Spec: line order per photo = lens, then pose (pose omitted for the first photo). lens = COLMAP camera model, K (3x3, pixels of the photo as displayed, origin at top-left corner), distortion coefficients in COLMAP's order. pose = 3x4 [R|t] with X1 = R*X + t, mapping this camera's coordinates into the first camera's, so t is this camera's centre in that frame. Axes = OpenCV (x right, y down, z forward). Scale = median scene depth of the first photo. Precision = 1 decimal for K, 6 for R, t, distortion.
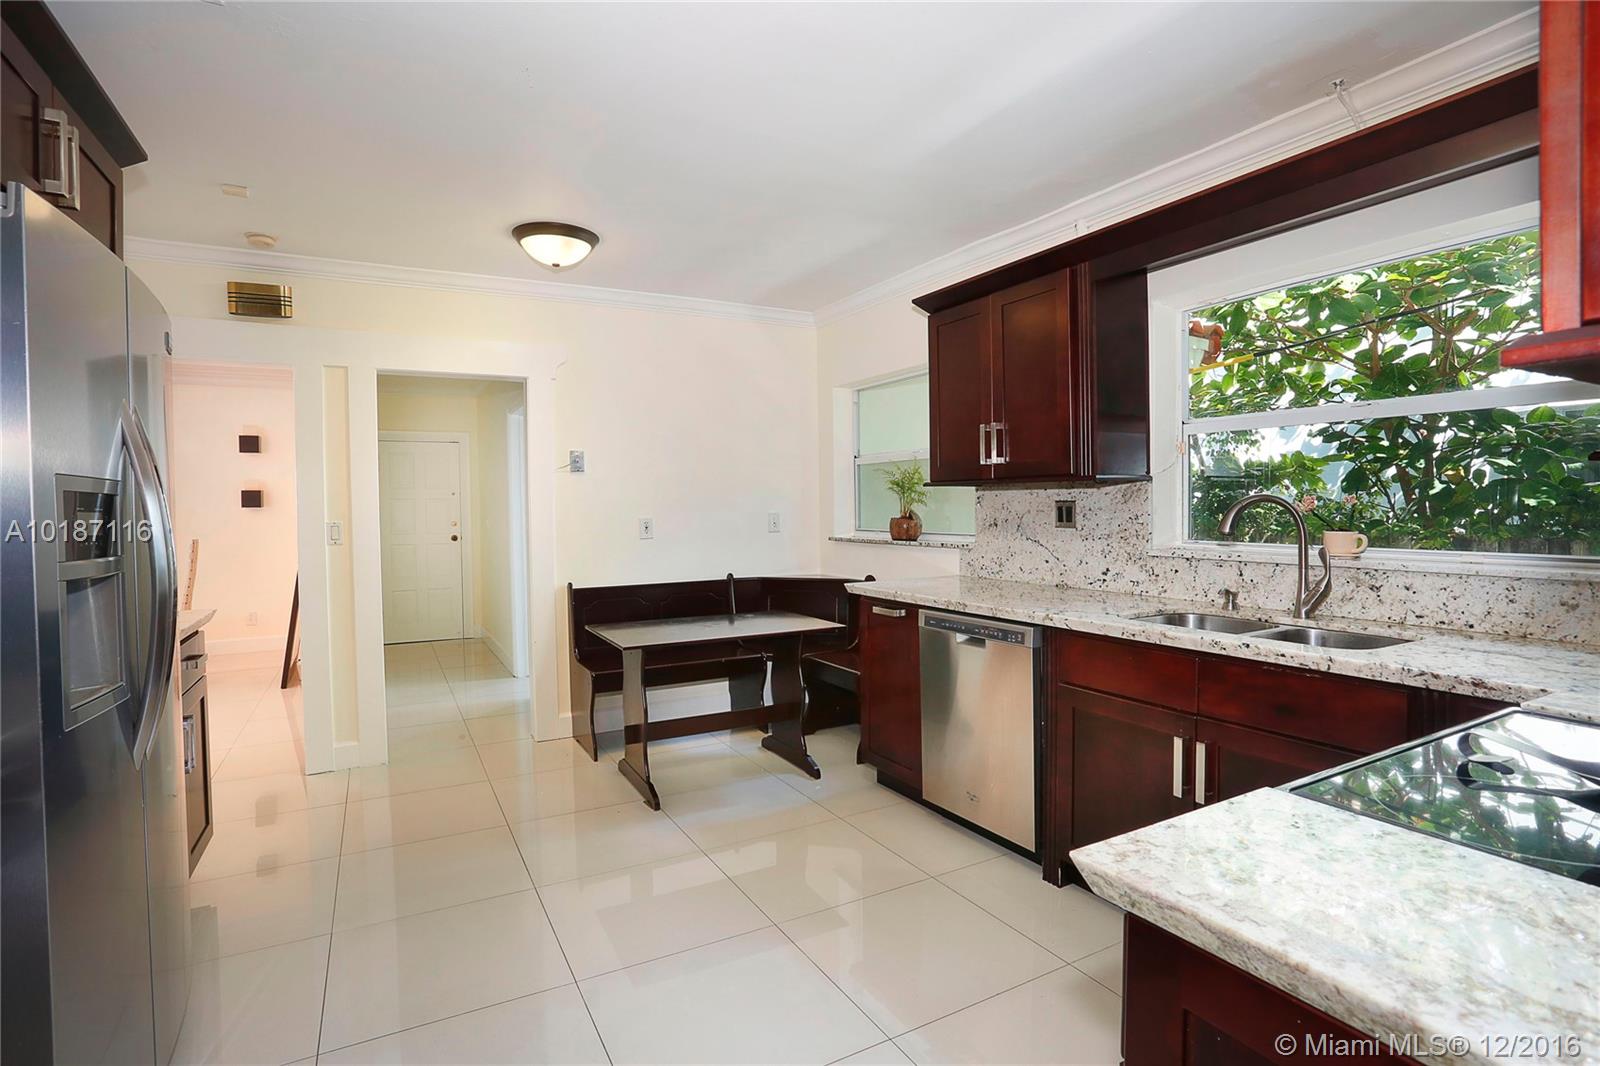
lens RADIAL K [[787.3, 0, 797.7], [0, 787.3, 524.2], [0, 0, 1]] dist [-0.053312, 0.016496]
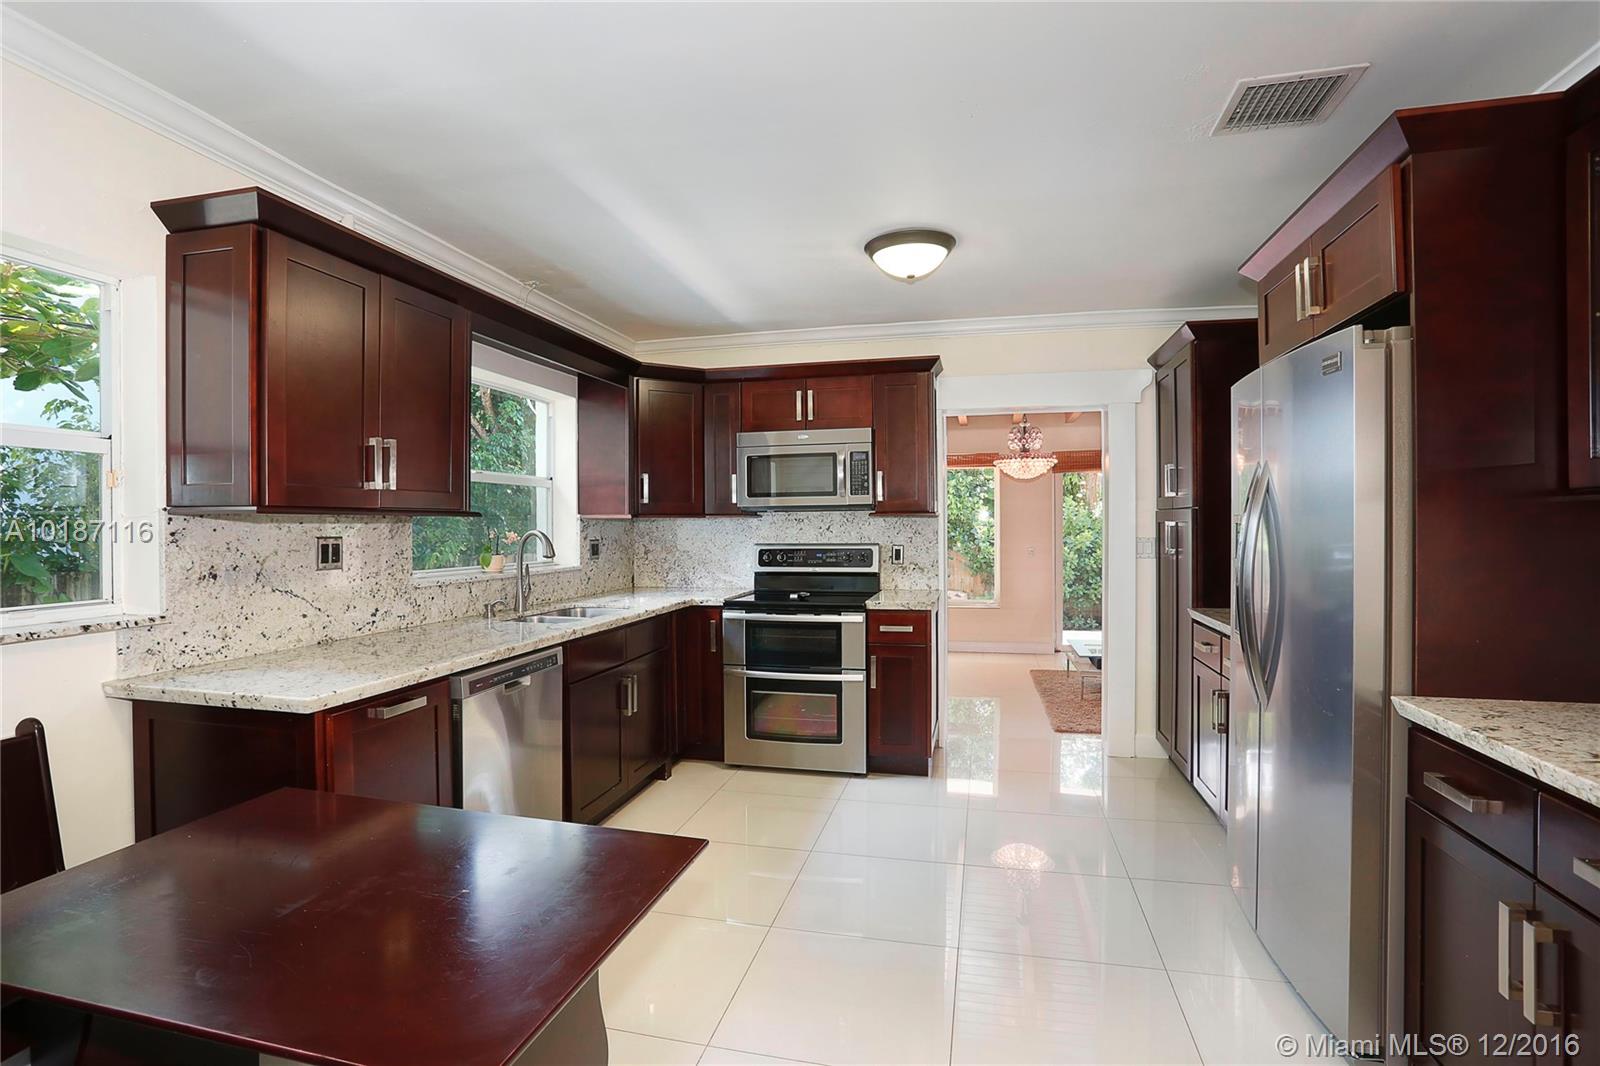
lens RADIAL K [[787.3, 0, 797.0], [0, 787.3, 527.4], [0, 0, 1]] dist [-0.053312, 0.016496]
pose [[-0.745294, 0.010630, 0.666651, -0.576965], [0.028140, 0.999483, 0.015522, -0.039356], [-0.666142, 0.030328, -0.745208, 1.301017]]
